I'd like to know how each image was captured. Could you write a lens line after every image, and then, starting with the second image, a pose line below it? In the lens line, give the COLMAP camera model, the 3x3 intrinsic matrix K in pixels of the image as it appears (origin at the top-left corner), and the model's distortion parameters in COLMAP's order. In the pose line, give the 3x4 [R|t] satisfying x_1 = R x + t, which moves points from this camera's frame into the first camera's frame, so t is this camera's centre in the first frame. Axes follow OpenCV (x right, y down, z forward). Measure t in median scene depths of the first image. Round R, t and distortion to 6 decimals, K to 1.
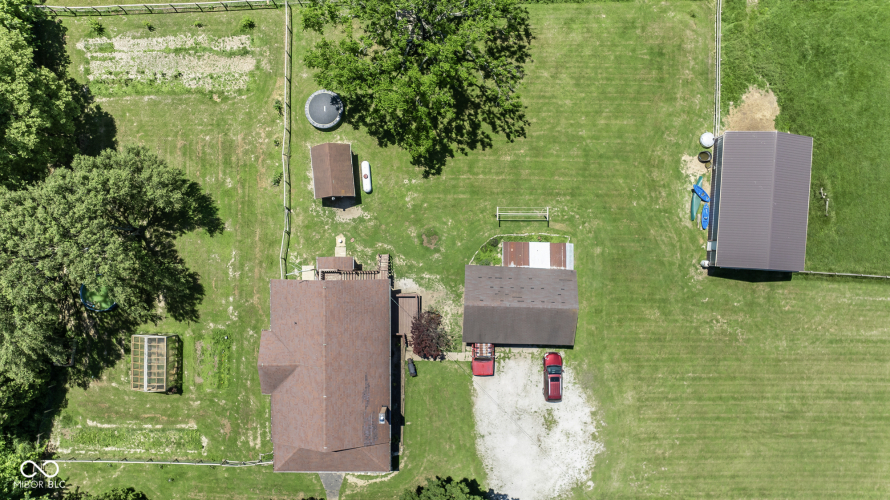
lens RADIAL K [[632.8, 0, 443.5], [0, 632.8, 266.6], [0, 0, 1]] dist [-0.030842, 0.031283]
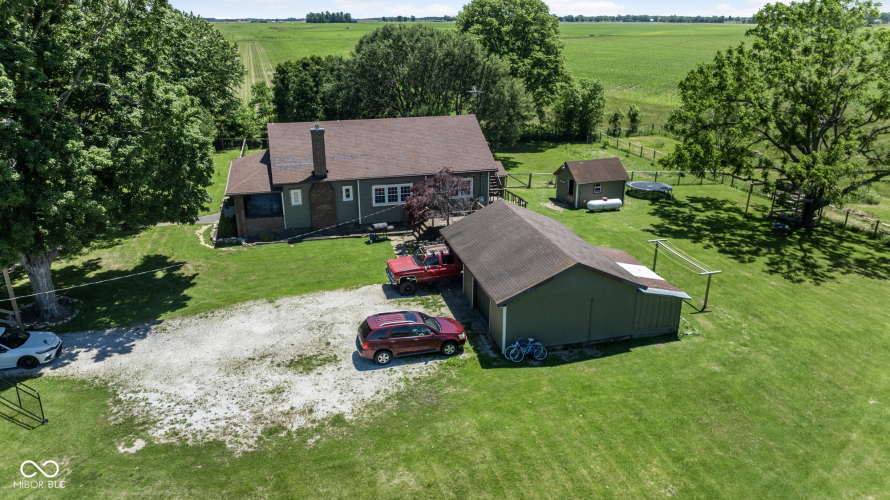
lens RADIAL K [[632.8, 0, 443.8], [0, 632.8, 266.4], [0, 0, 1]] dist [-0.030842, 0.031283]
pose [[0.264405, 0.348321, -0.899312, 0.566537], [-0.964328, 0.083196, -0.251297, 0.260347], [-0.012713, 0.933676, 0.357893, 0.780975]]
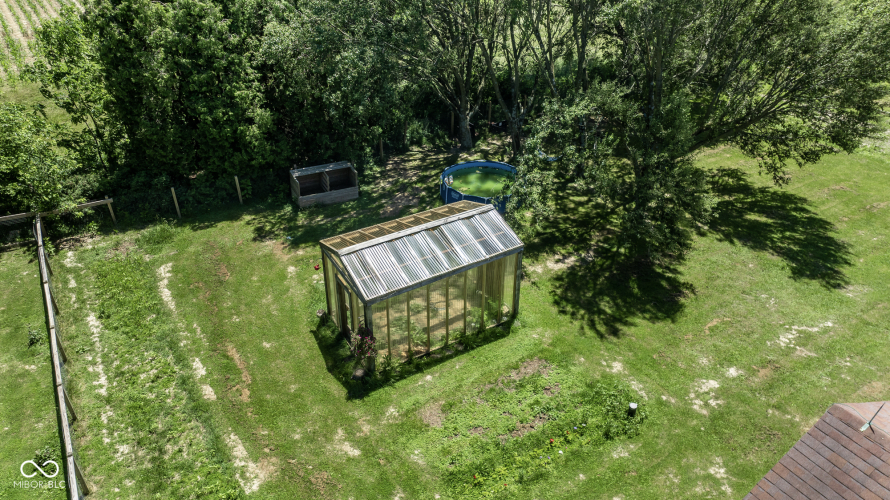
lens RADIAL K [[632.8, 0, 449.8], [0, 632.8, 249.7], [0, 0, 1]] dist [-0.030842, 0.031283]
pose [[0.545389, 0.448968, -0.707798, -0.227802], [-0.838118, 0.281589, -0.467190, 0.275591], [-0.010445, 0.848019, 0.529863, 0.797060]]
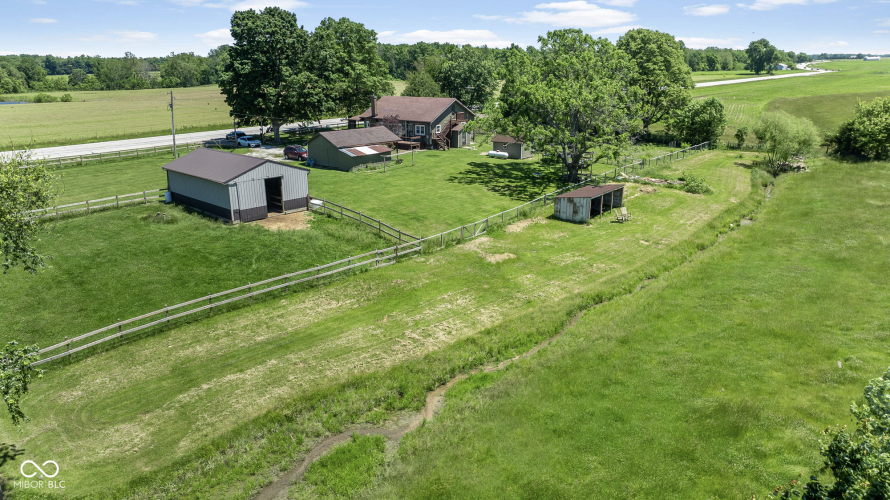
lens RADIAL K [[632.8, 0, 442.8], [0, 632.8, 241.4], [0, 0, 1]] dist [-0.030842, 0.031283]
pose [[-0.660222, 0.206929, -0.722003, 0.985631], [-0.751050, -0.189109, 0.632584, -0.954198], [-0.005637, 0.959905, 0.280268, 0.787671]]
